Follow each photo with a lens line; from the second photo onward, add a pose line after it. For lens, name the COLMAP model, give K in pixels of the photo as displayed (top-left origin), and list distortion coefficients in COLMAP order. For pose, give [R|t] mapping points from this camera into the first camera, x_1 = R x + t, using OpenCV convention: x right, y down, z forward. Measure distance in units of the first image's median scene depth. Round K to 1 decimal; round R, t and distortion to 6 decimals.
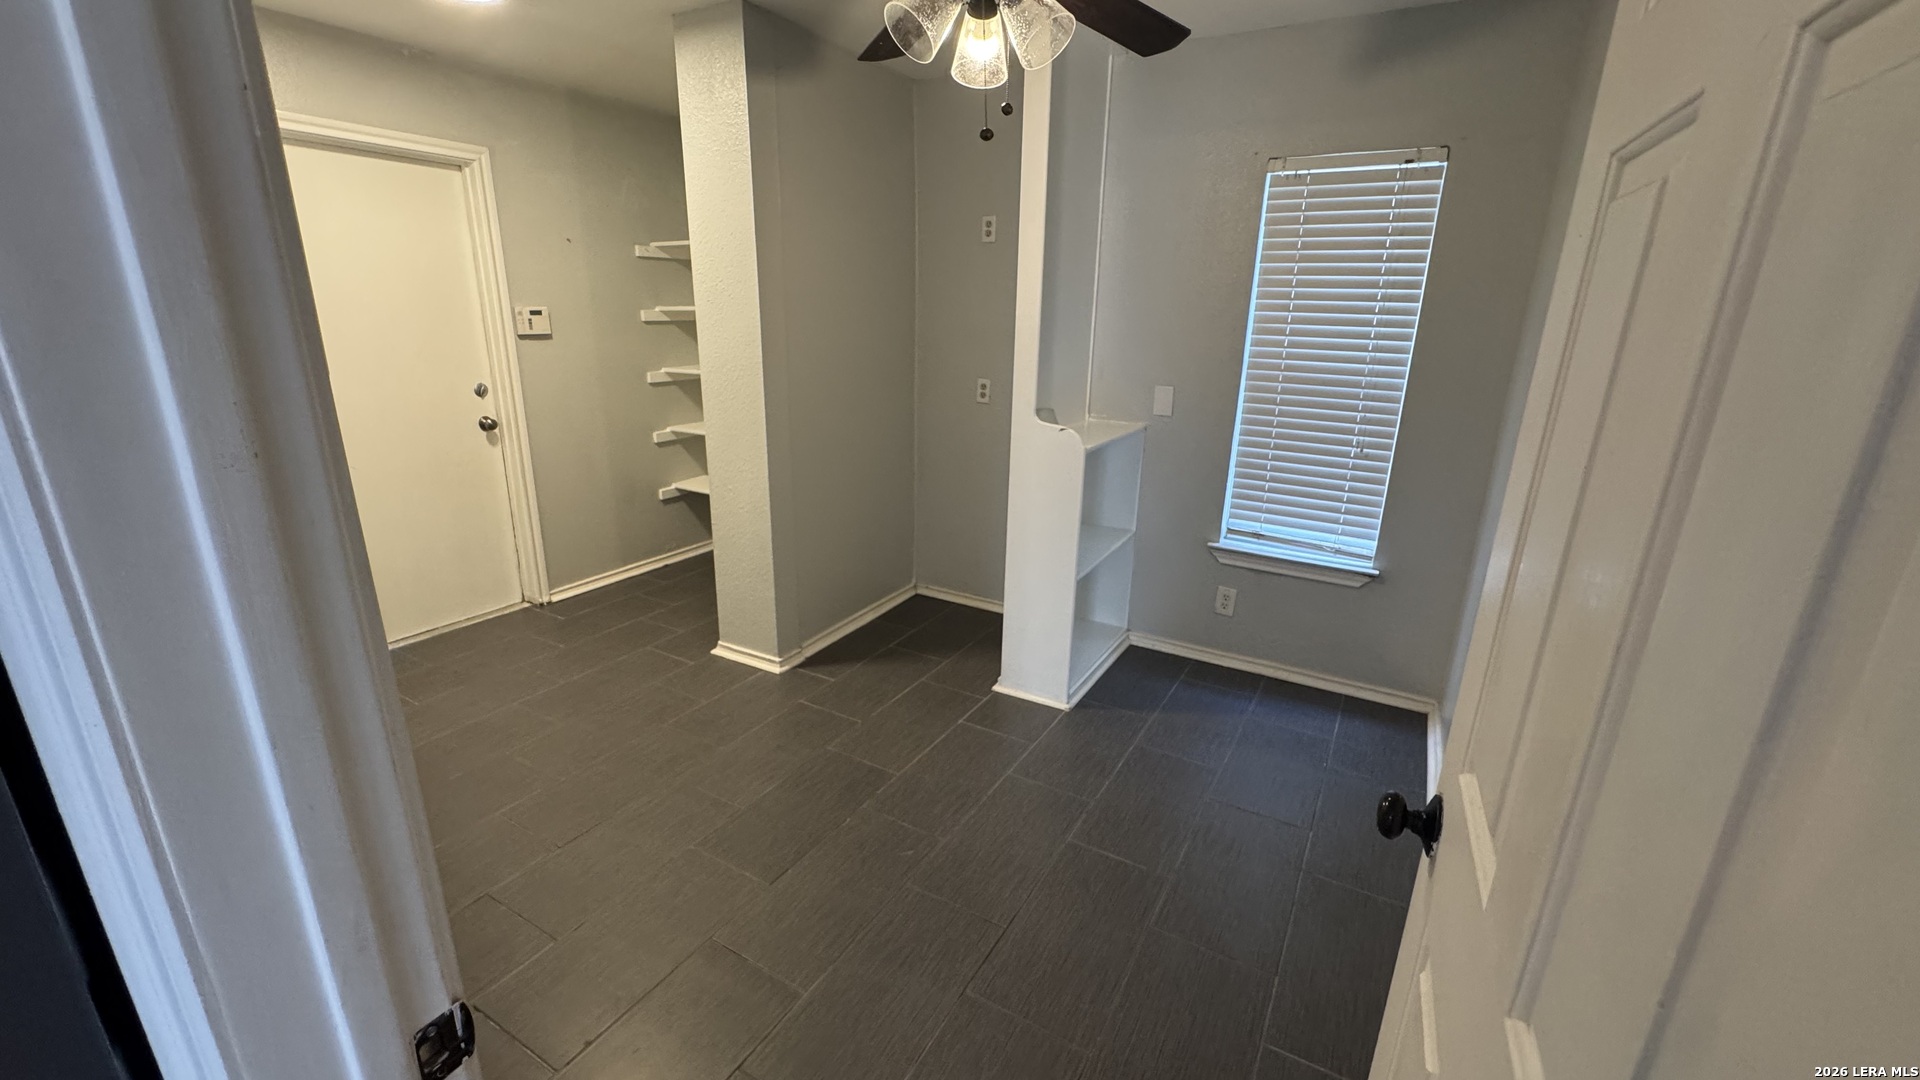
lens RADIAL K [[768.0, 0, 960.9], [0, 768.0, 539.6], [0, 0, 1]] dist [-0.010178, 0.000089]
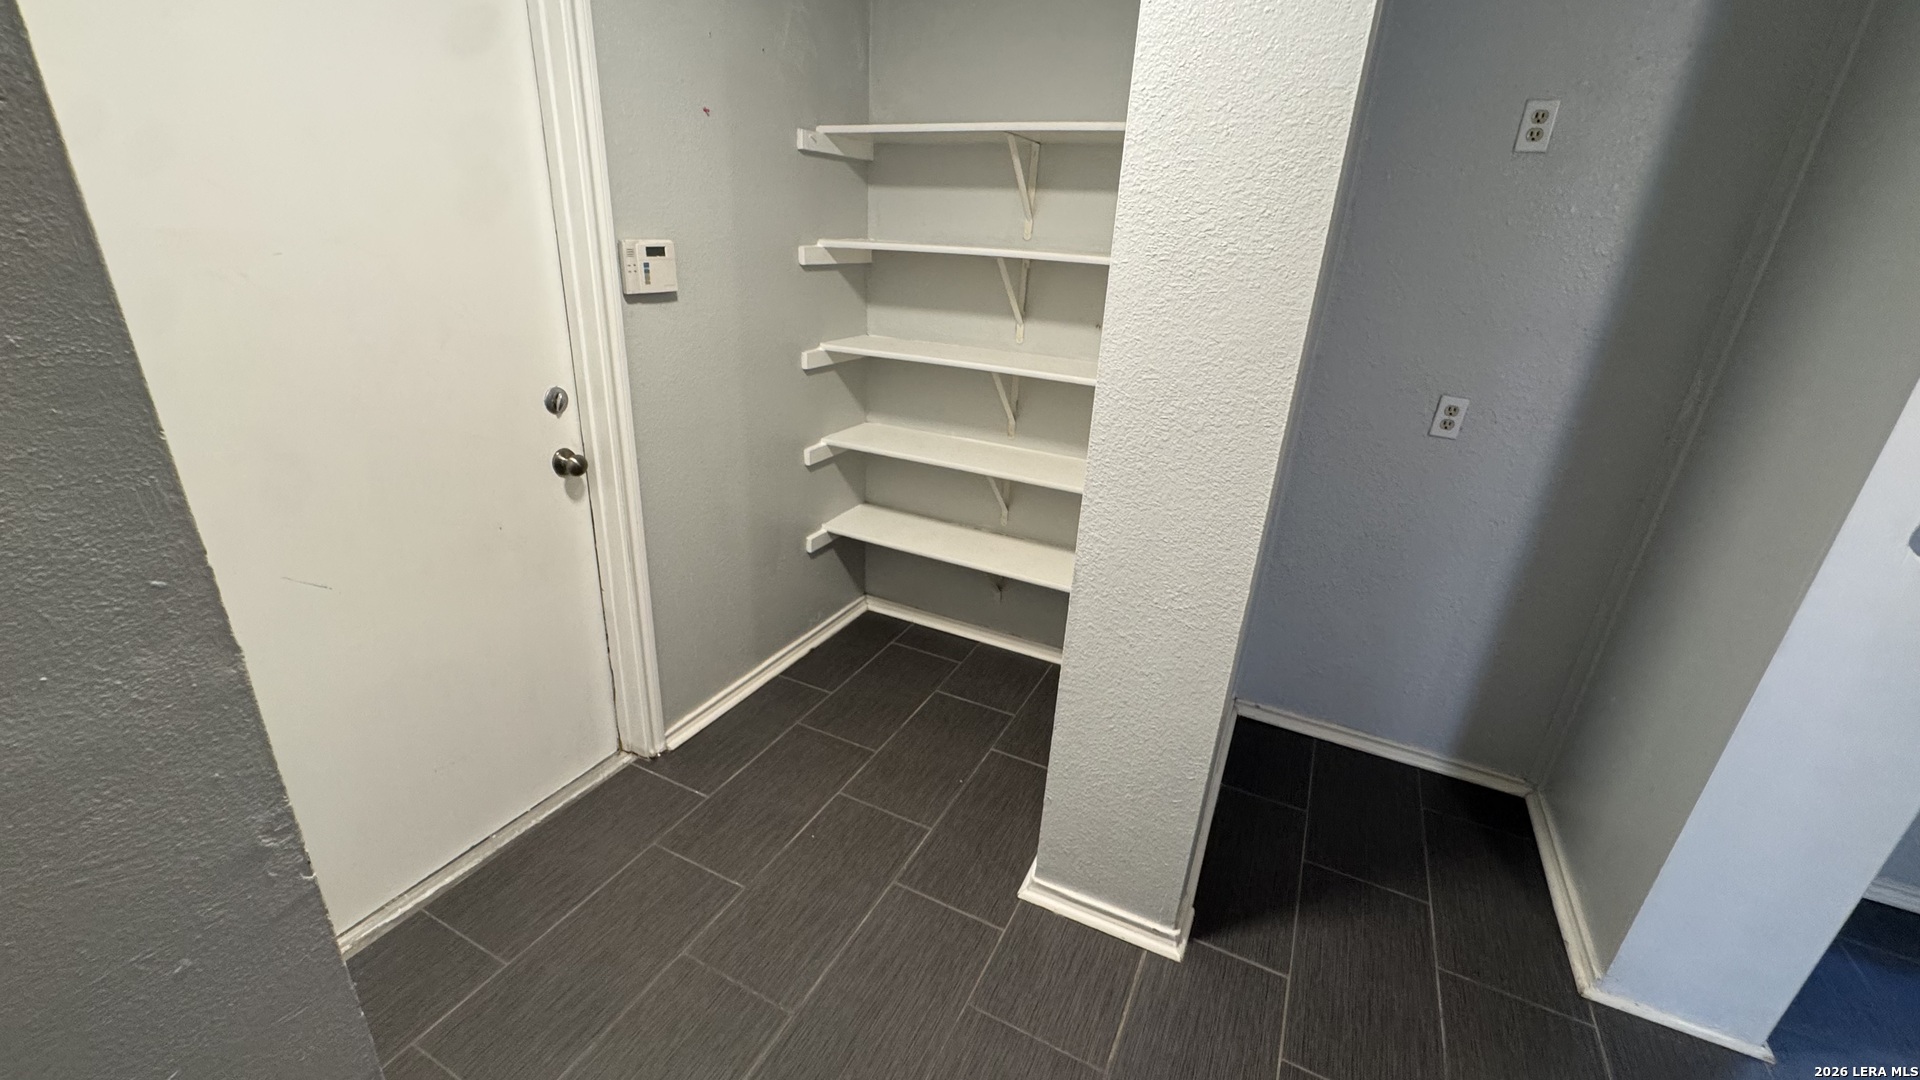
lens RADIAL K [[768.0, 0, 959.7], [0, 768.0, 539.0], [0, 0, 1]] dist [-0.010178, 0.000089]
pose [[0.997219, 0.006276, 0.074268, -0.383968], [-0.013141, 0.995642, 0.092322, -0.150542], [-0.073365, -0.093042, 0.992956, 0.443162]]
